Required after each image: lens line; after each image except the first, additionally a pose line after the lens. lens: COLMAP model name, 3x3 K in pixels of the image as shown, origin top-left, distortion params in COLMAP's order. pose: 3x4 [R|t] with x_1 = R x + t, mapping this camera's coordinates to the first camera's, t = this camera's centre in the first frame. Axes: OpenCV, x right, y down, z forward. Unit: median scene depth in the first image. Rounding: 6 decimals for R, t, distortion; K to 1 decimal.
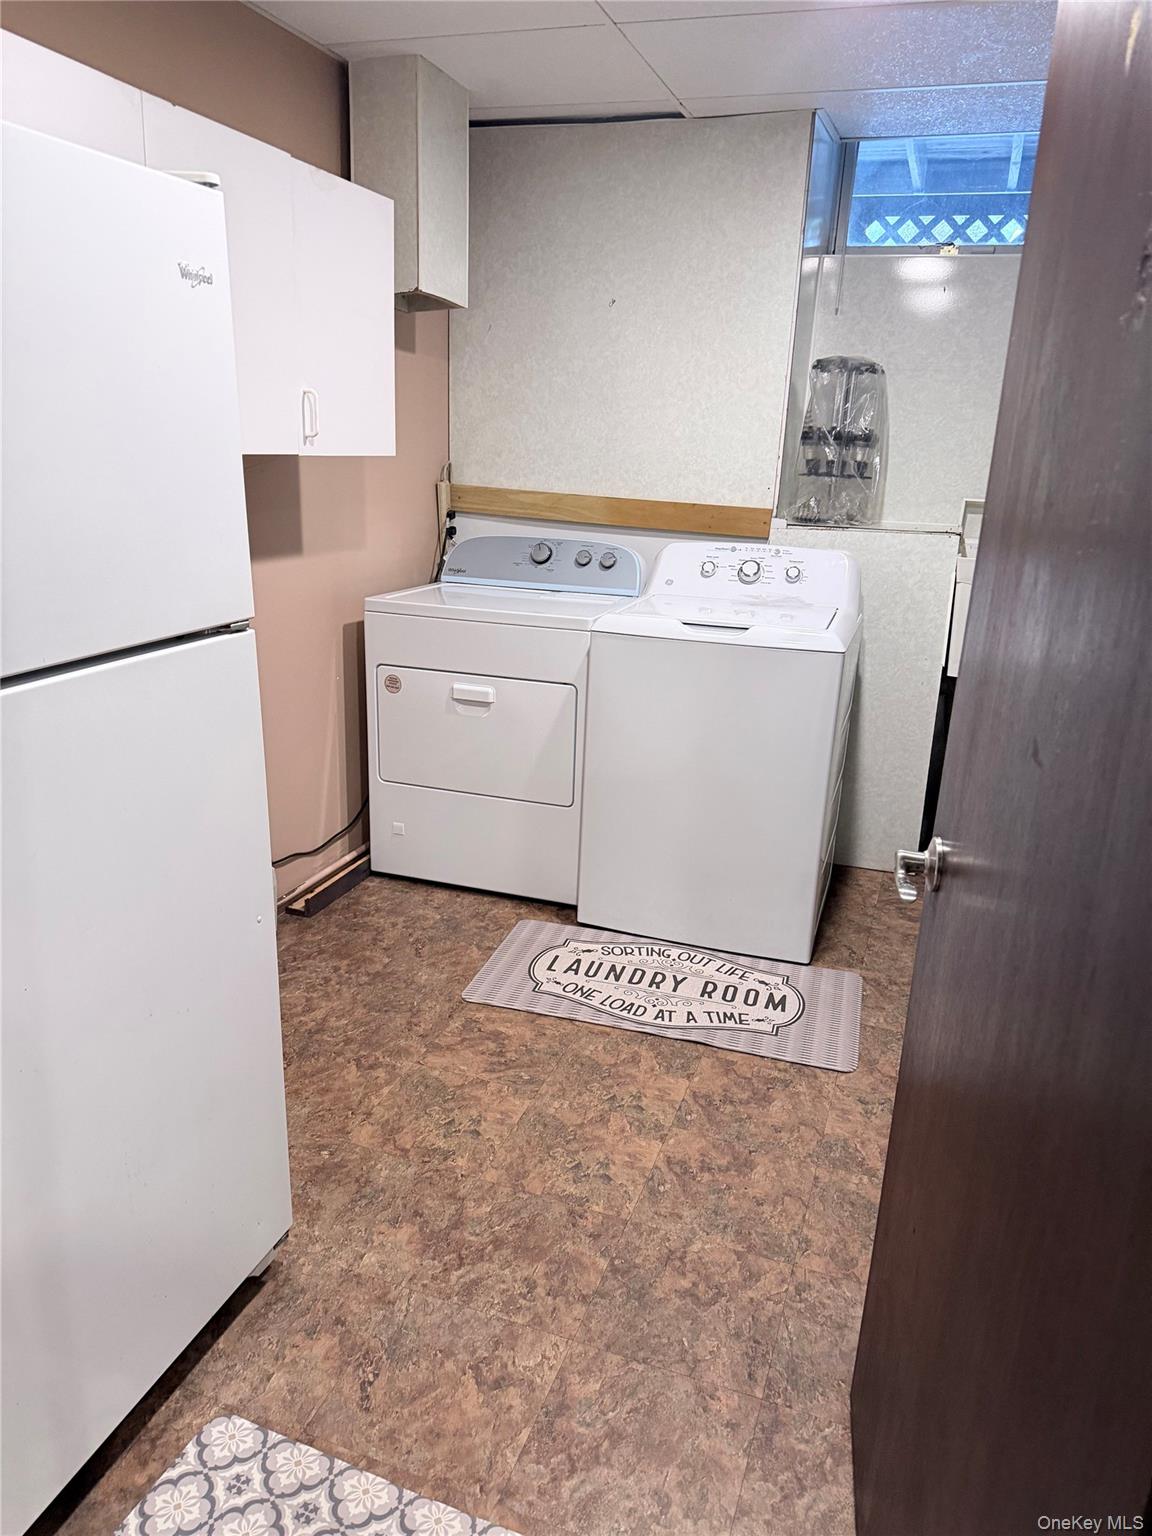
lens RADIAL K [[1104.0, 0, 578.5], [0, 1104.0, 767.1], [0, 0, 1]] dist [0.169558, -0.242934]
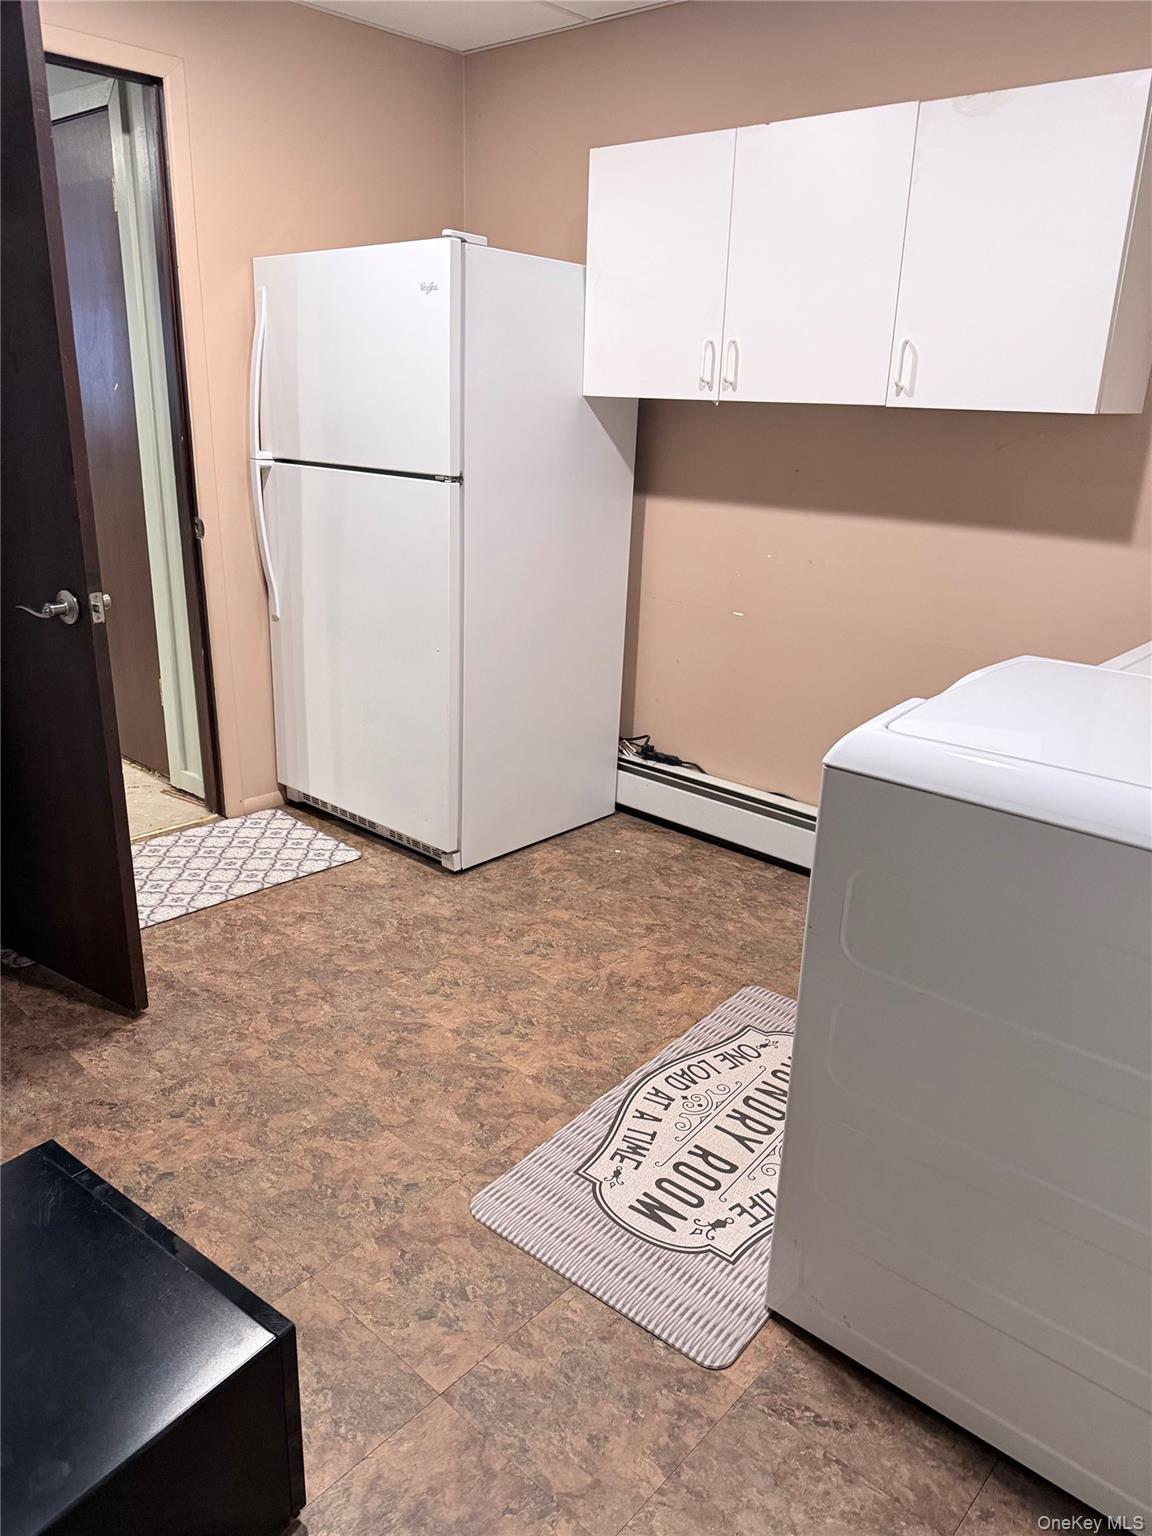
lens RADIAL K [[1104.0, 0, 578.5], [0, 1104.0, 767.1], [0, 0, 1]] dist [0.169558, -0.242934]
pose [[-0.395549, 0.243881, -0.885473, 0.875882], [-0.310856, 0.871651, 0.378936, -0.311724], [0.864239, 0.425142, -0.268969, 1.245184]]
